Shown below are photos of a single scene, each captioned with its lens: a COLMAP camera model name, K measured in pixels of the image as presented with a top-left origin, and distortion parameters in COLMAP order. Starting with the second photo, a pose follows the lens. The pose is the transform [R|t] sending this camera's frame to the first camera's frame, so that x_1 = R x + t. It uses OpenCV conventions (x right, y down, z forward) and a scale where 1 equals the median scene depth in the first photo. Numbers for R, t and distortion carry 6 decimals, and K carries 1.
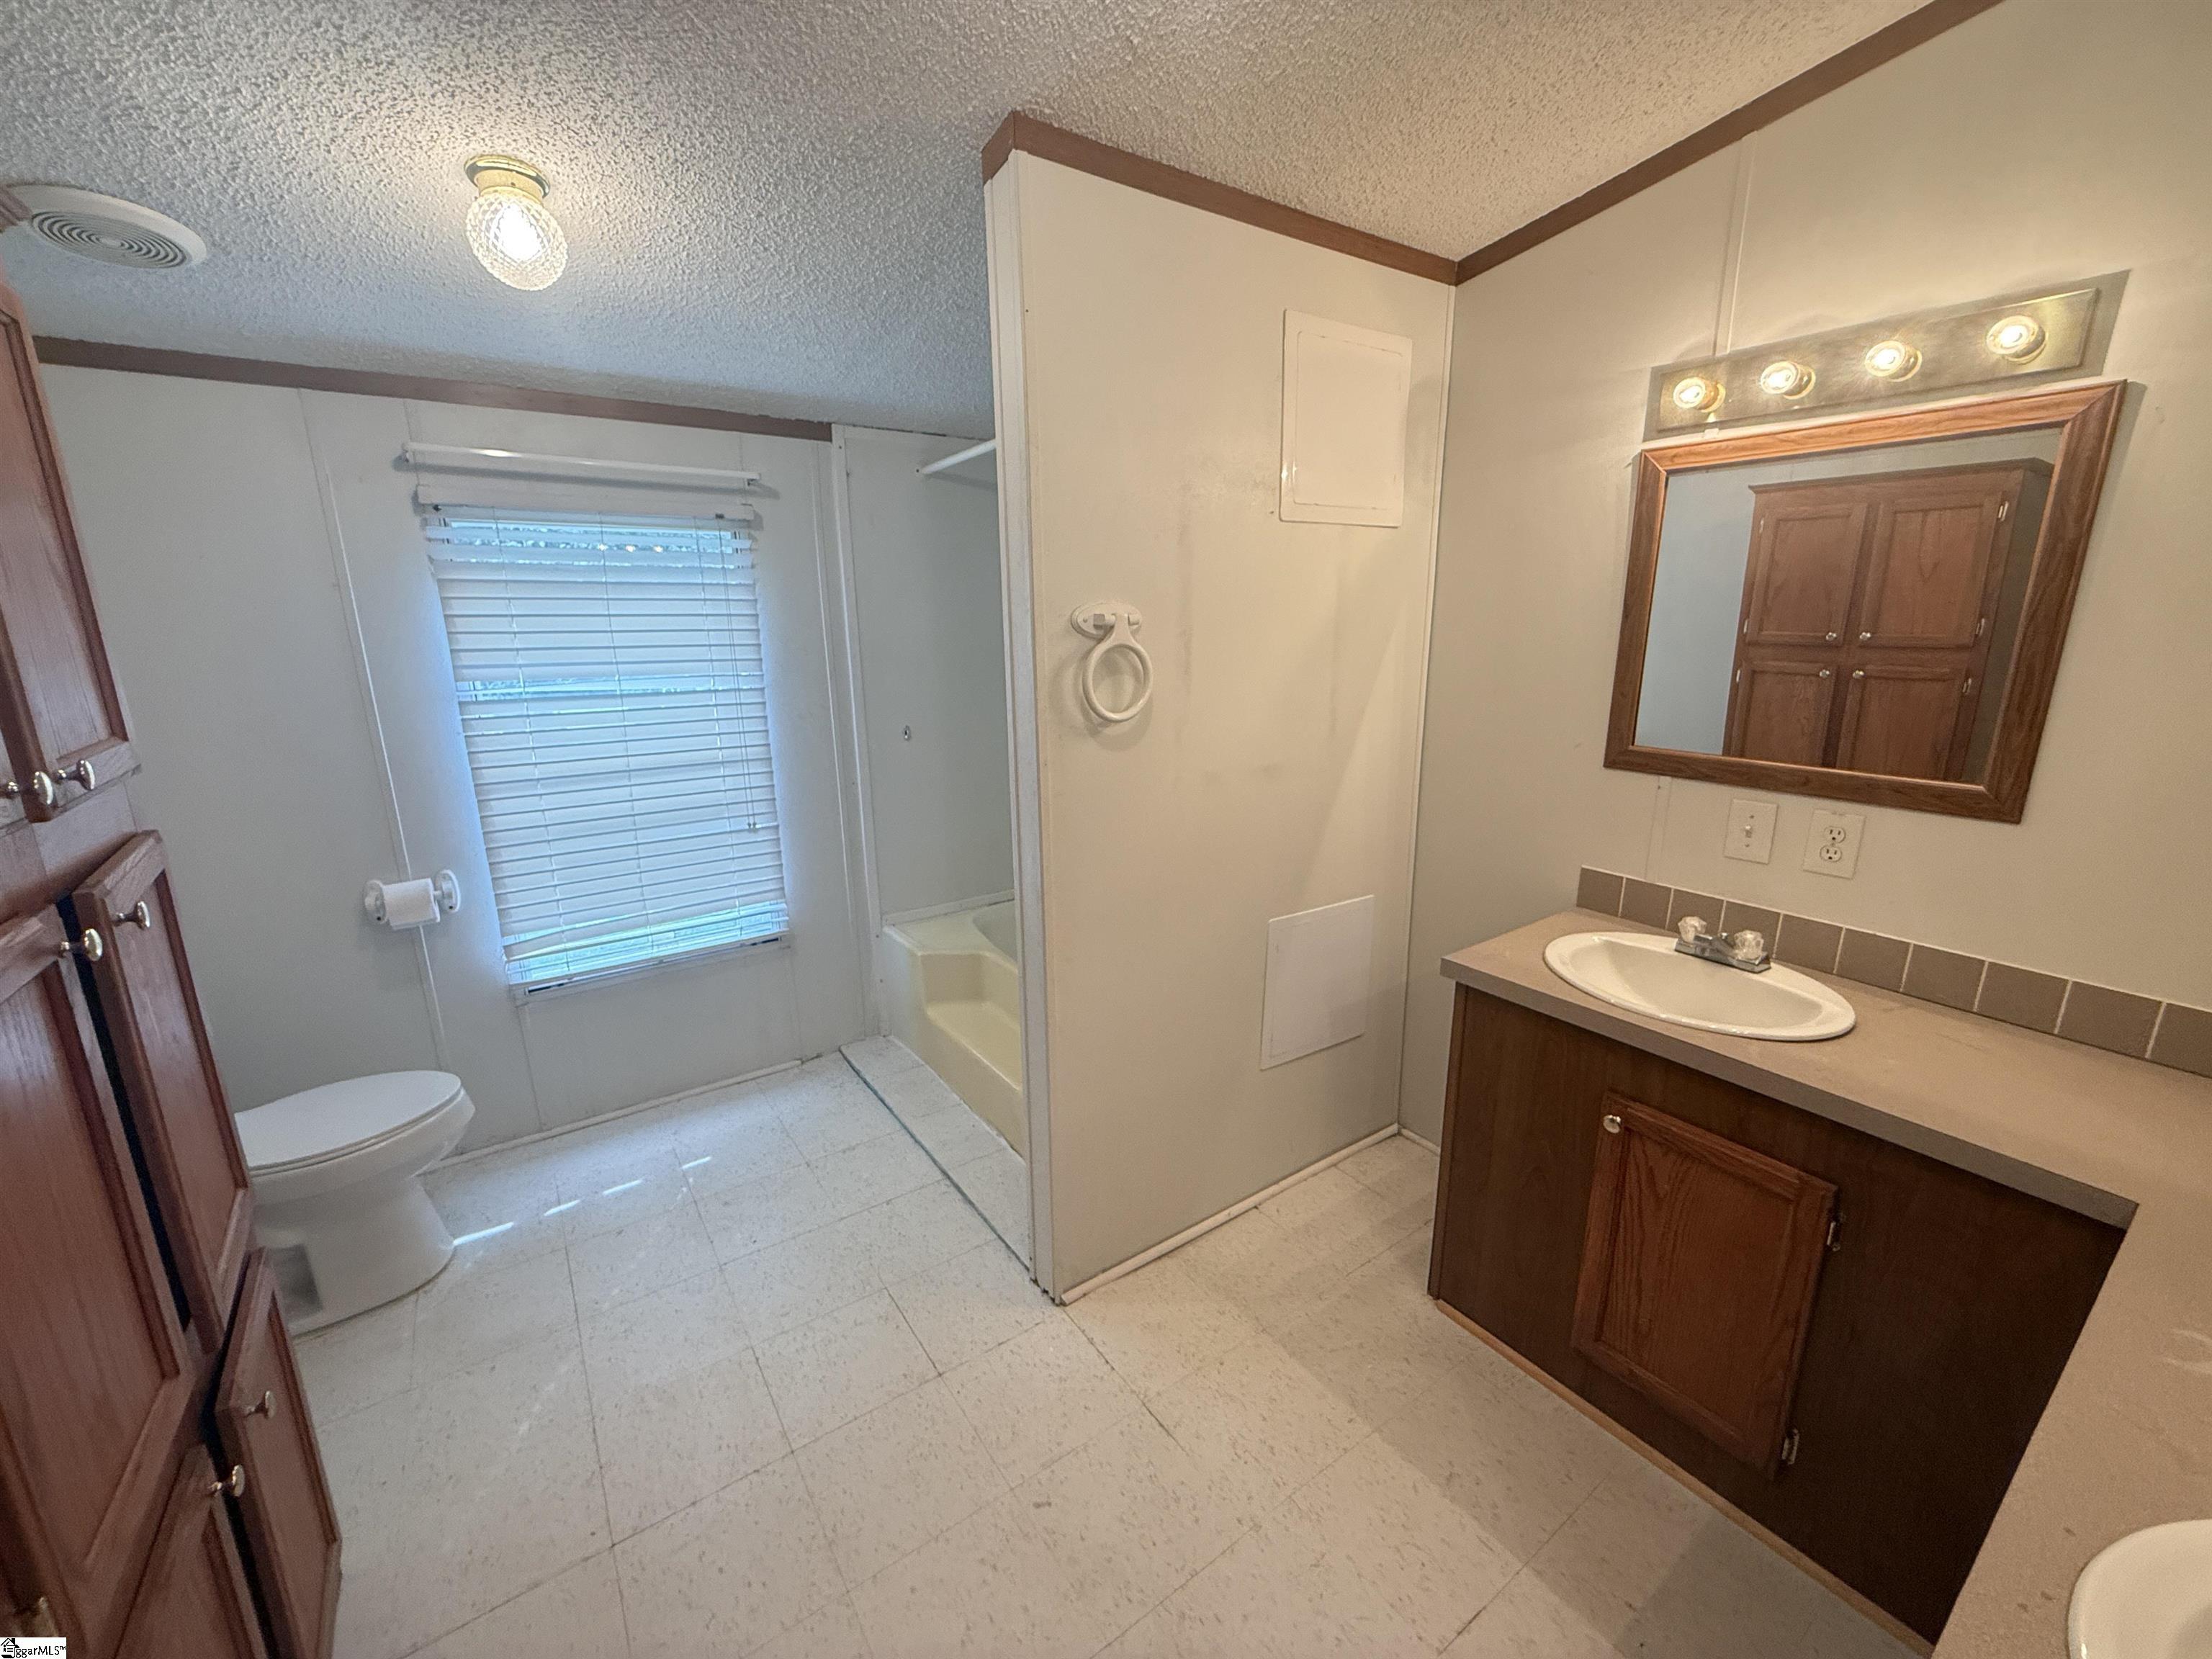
lens RADIAL K [[884.5, 0, 1104.4], [0, 884.5, 826.0], [0, 0, 1]] dist [0.000246, -0.000175]
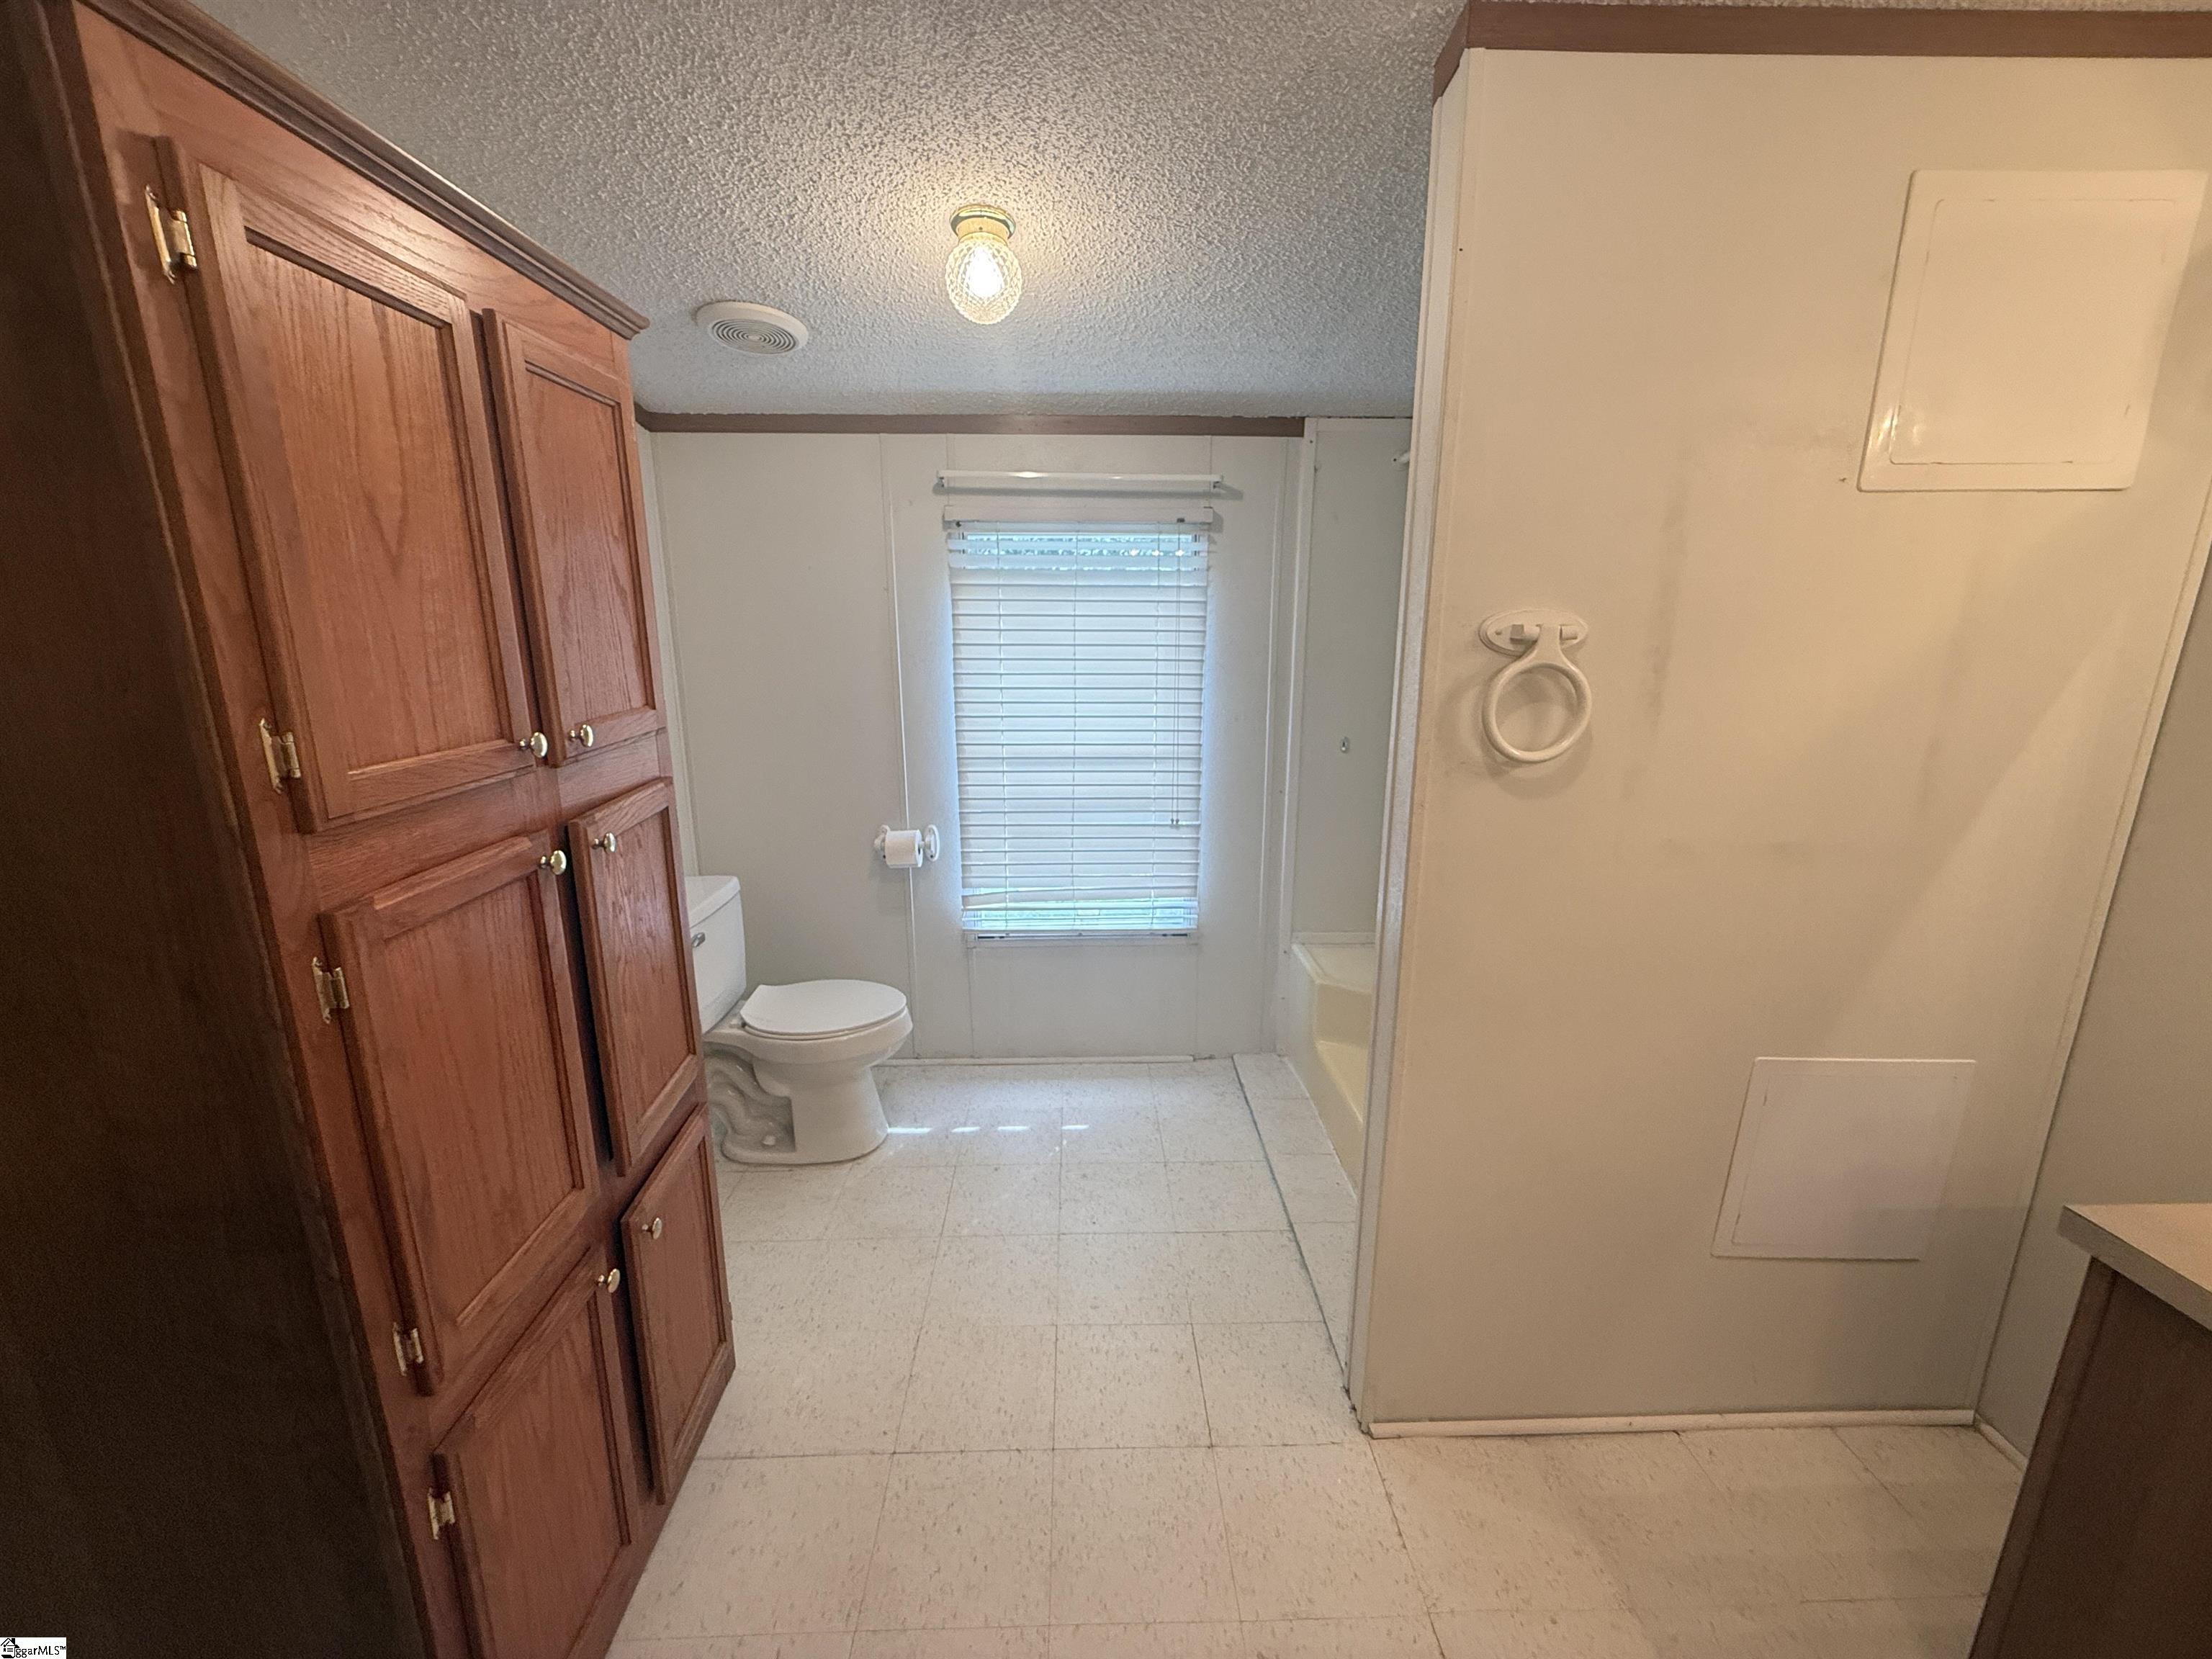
lens RADIAL K [[884.5, 0, 1105.6], [0, 884.5, 826.8], [0, 0, 1]] dist [0.000246, -0.000175]
pose [[0.835784, 0.139507, -0.531039, 0.117194], [-0.137731, 0.989528, 0.043185, -0.041054], [0.531502, 0.037047, 0.846246, 0.131830]]
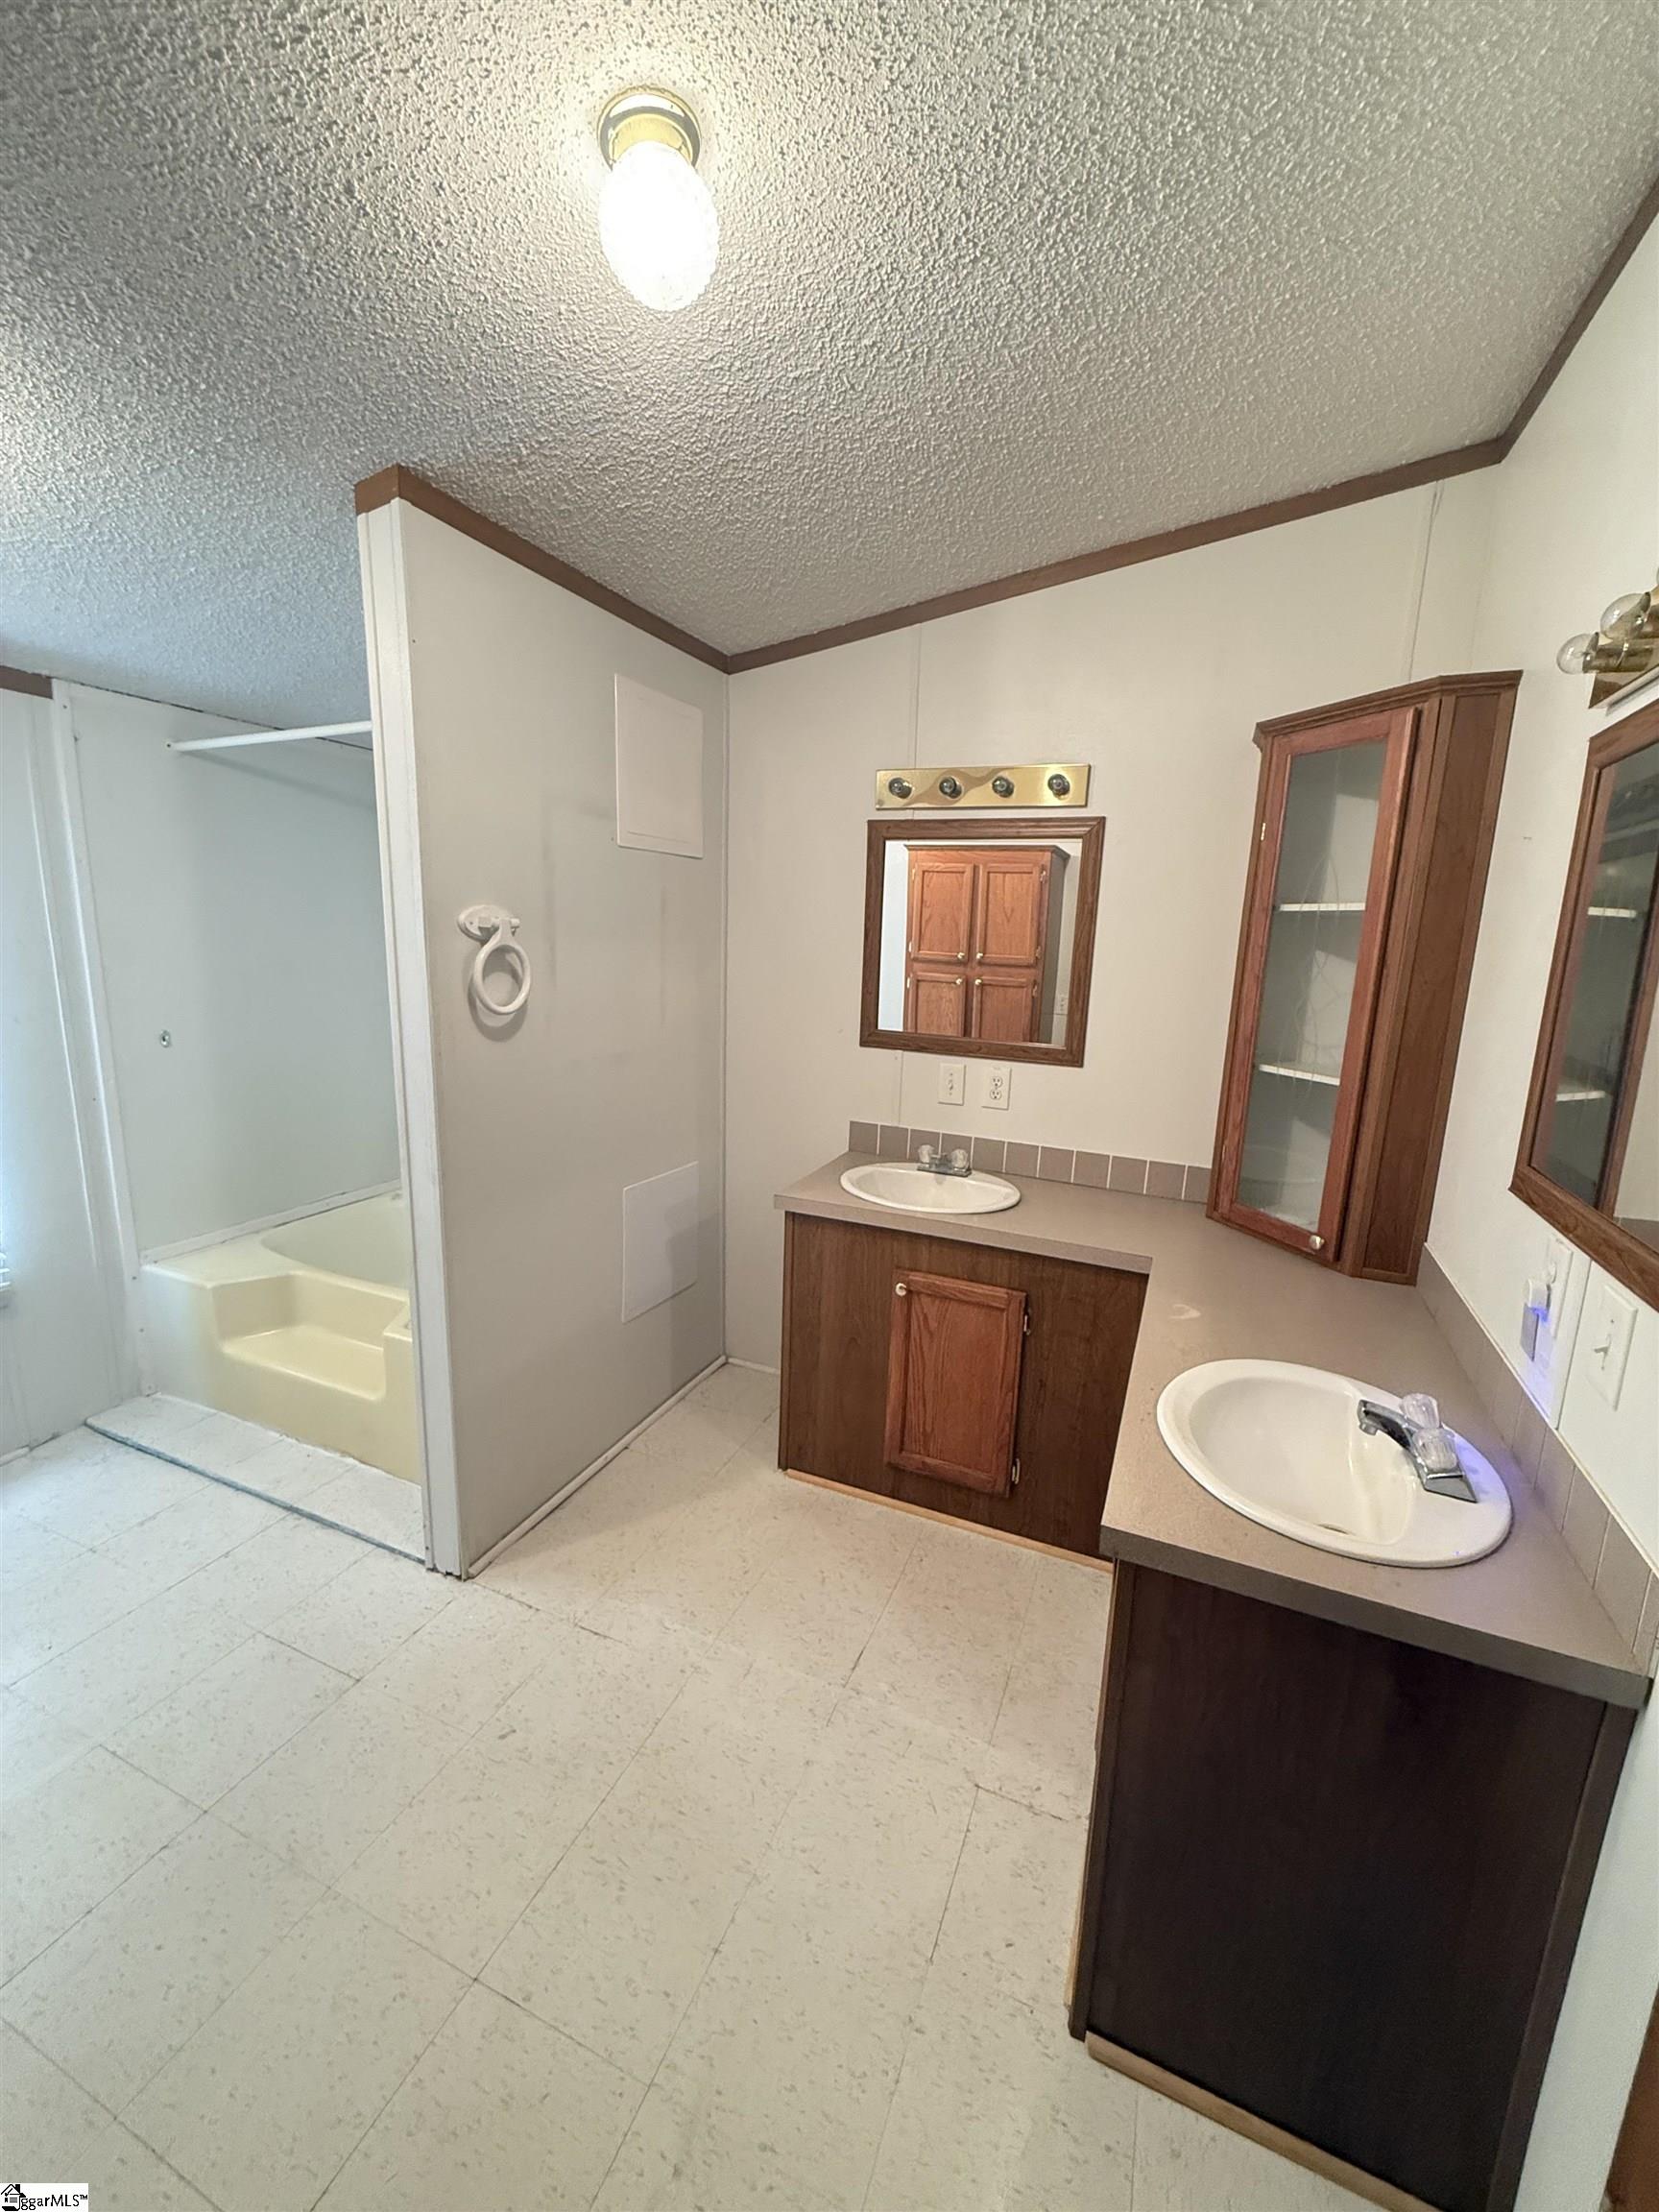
lens RADIAL K [[884.5, 0, 836.1], [0, 884.5, 1098.1], [0, 0, 1]] dist [0.000246, -0.000175]
pose [[0.843550, -0.060961, 0.533580, -0.215423], [0.082862, 0.996413, -0.017159, 0.037613], [-0.530620, 0.058688, 0.845576, -0.142641]]
